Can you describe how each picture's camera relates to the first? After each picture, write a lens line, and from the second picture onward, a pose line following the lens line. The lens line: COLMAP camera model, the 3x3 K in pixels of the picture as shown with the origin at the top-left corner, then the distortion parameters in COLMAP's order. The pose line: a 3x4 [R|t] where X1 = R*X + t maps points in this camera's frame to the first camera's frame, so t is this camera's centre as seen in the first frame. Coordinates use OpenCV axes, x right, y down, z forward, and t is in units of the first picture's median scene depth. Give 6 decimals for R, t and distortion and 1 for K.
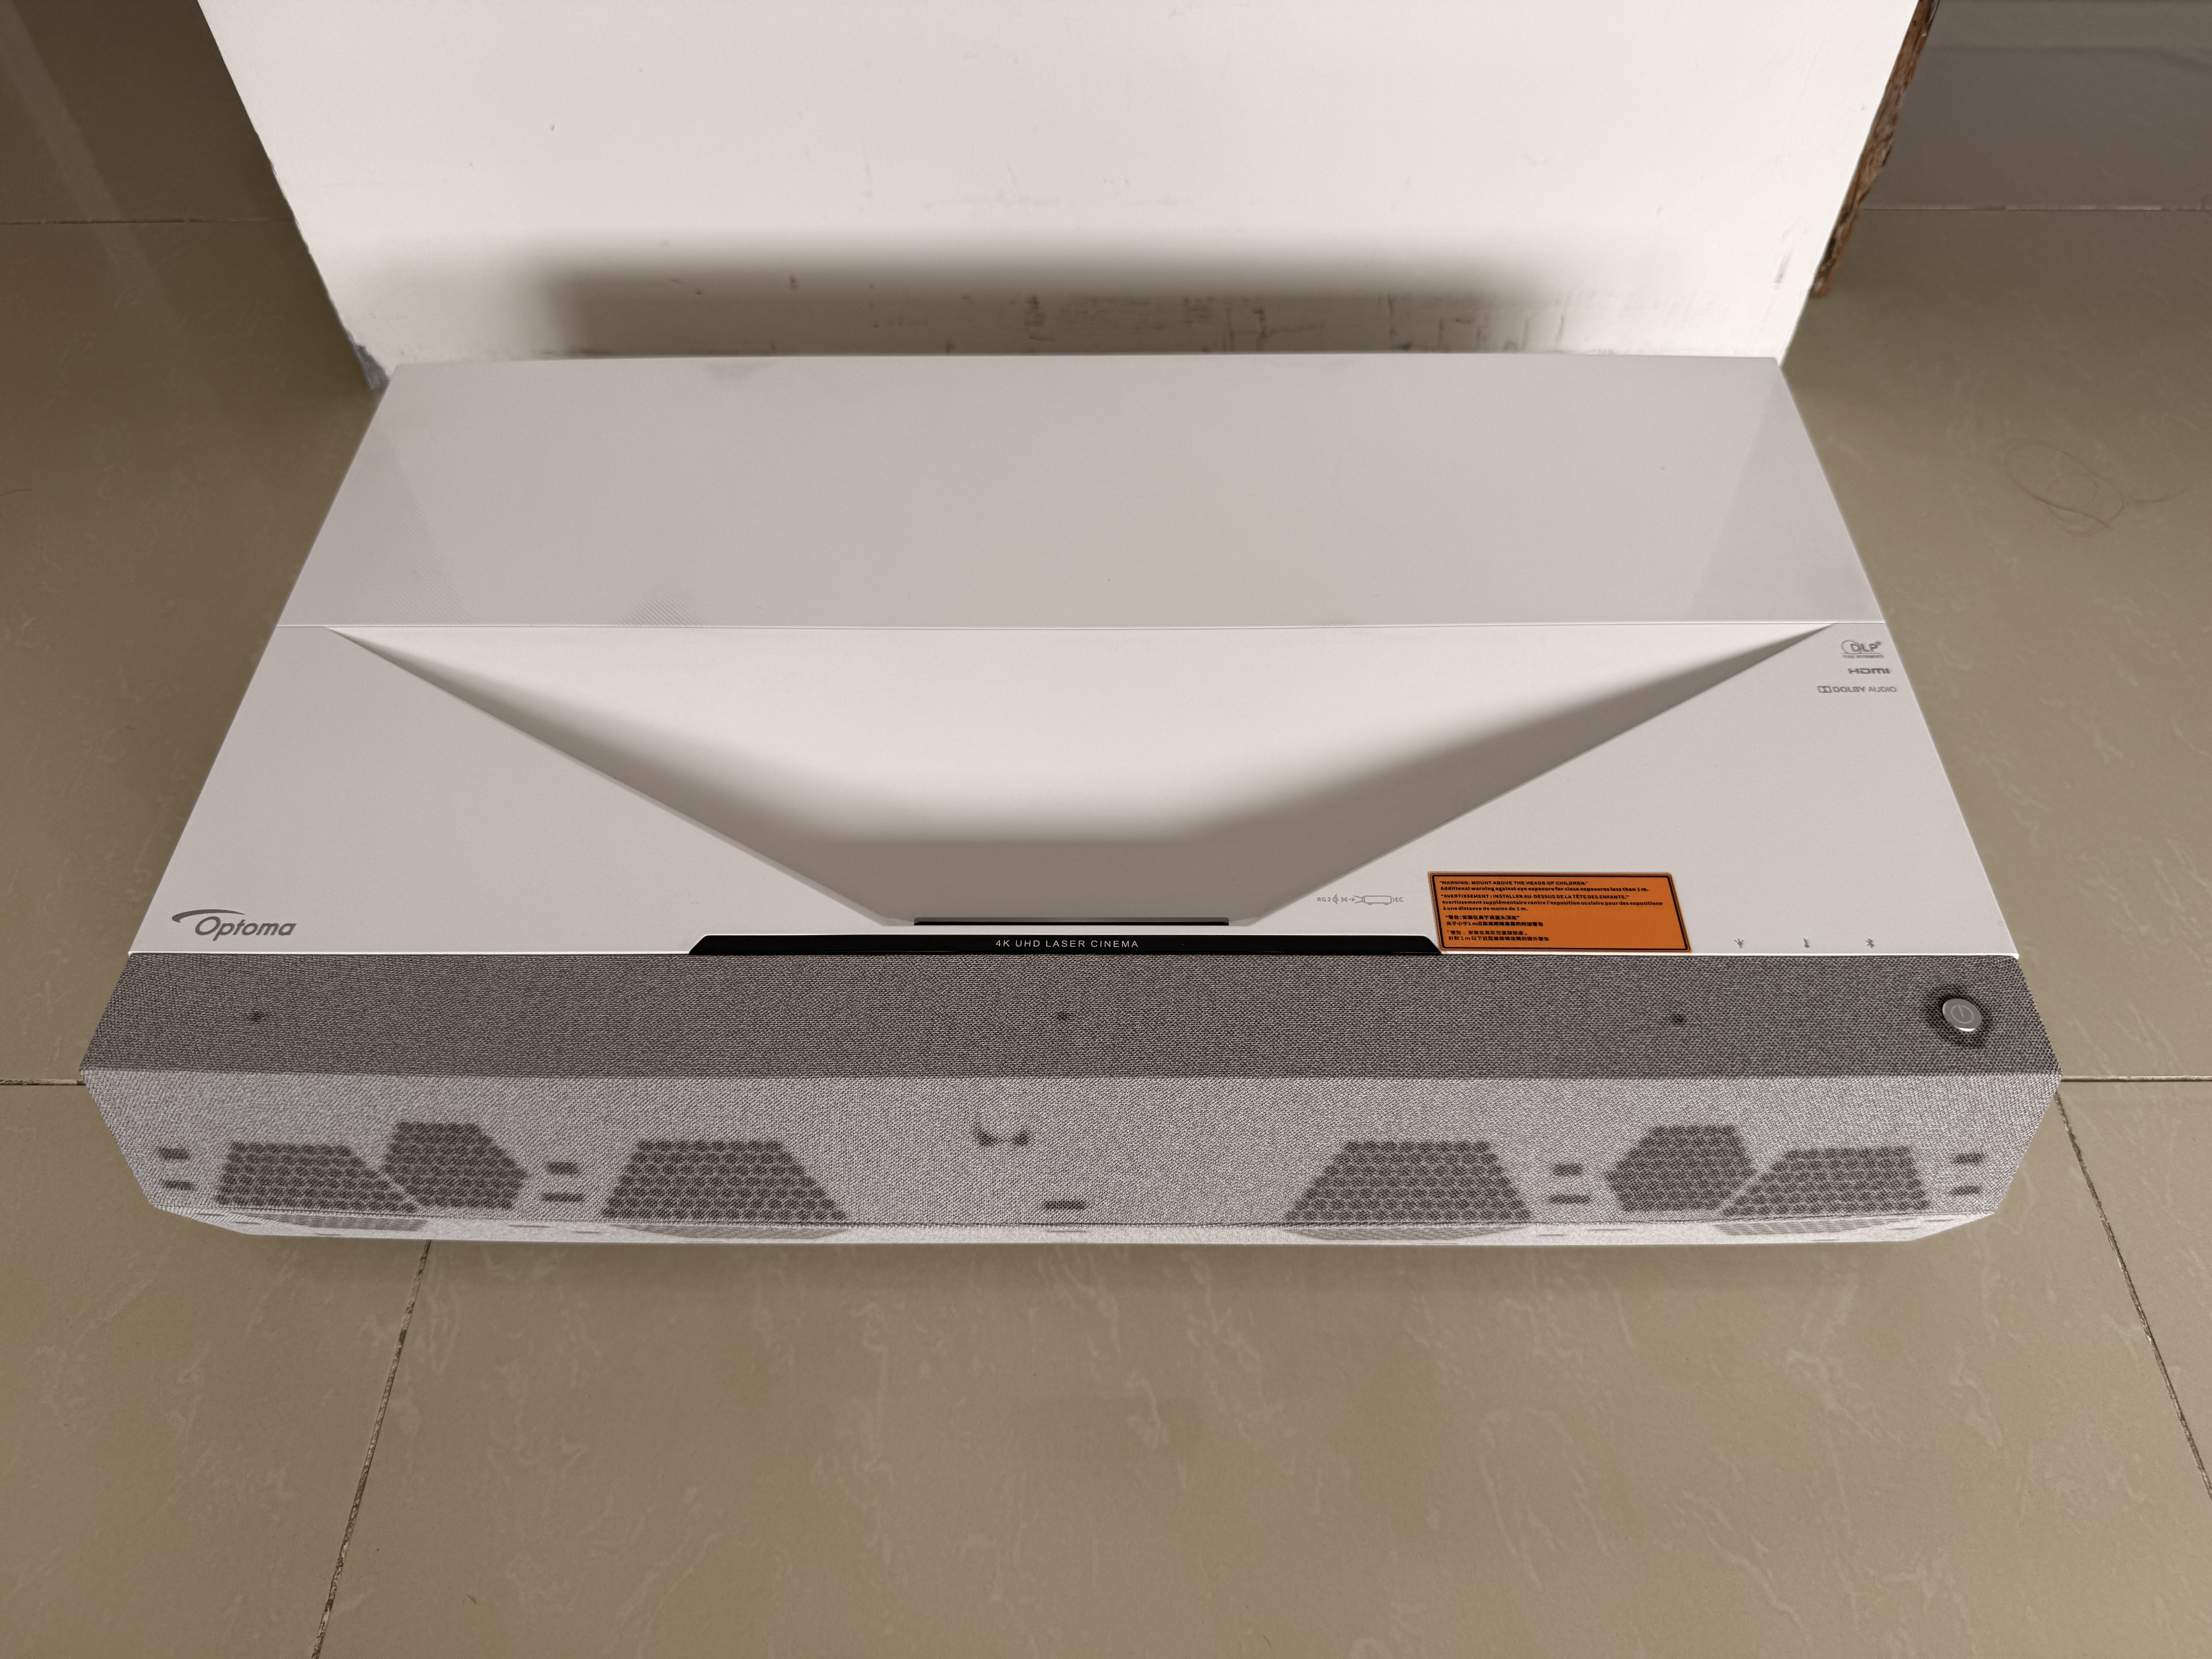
lens RADIAL K [[1578.7, 0, 1102.6], [0, 1578.7, 820.3], [0, 0, 1]] dist [-0.039777, -0.000546]
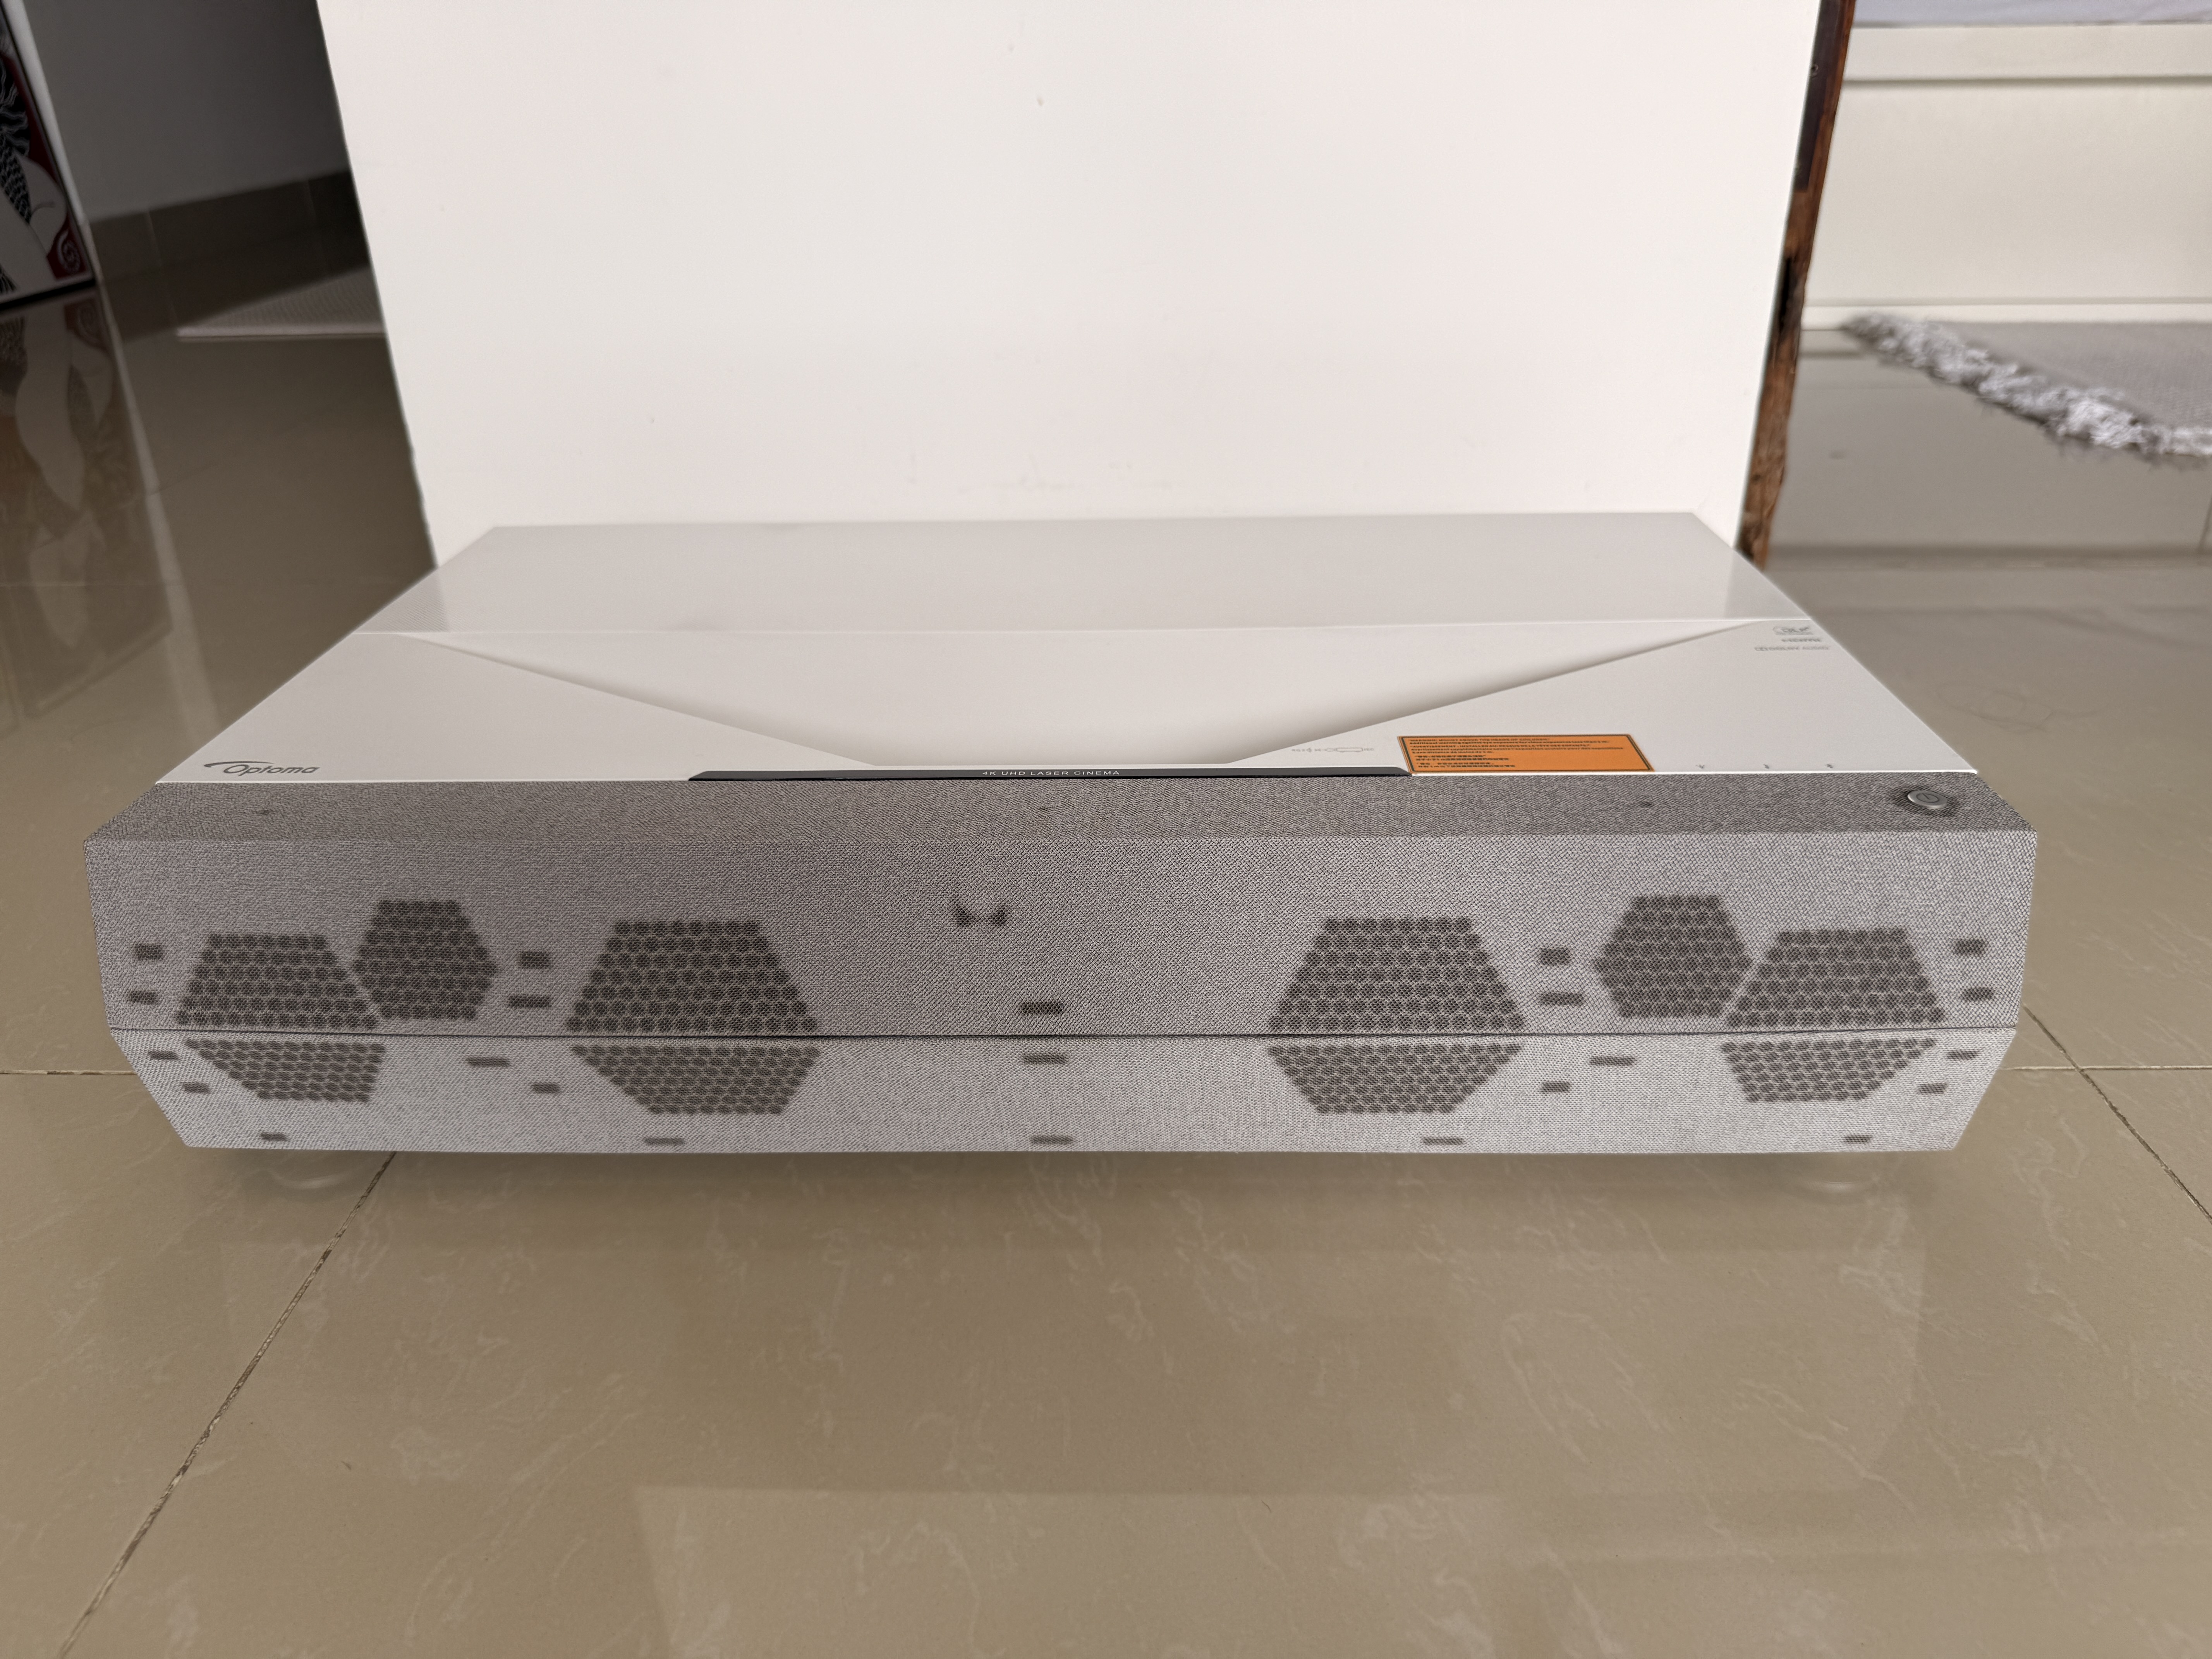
lens RADIAL K [[1578.7, 0, 1105.7], [0, 1578.7, 820.5], [0, 0, 1]] dist [-0.039777, -0.000546]
pose [[0.999811, 0.001715, -0.019345, 0.033791], [-0.009727, 0.906367, -0.422378, 0.544642], [0.016809, 0.422487, 0.906213, 0.070515]]
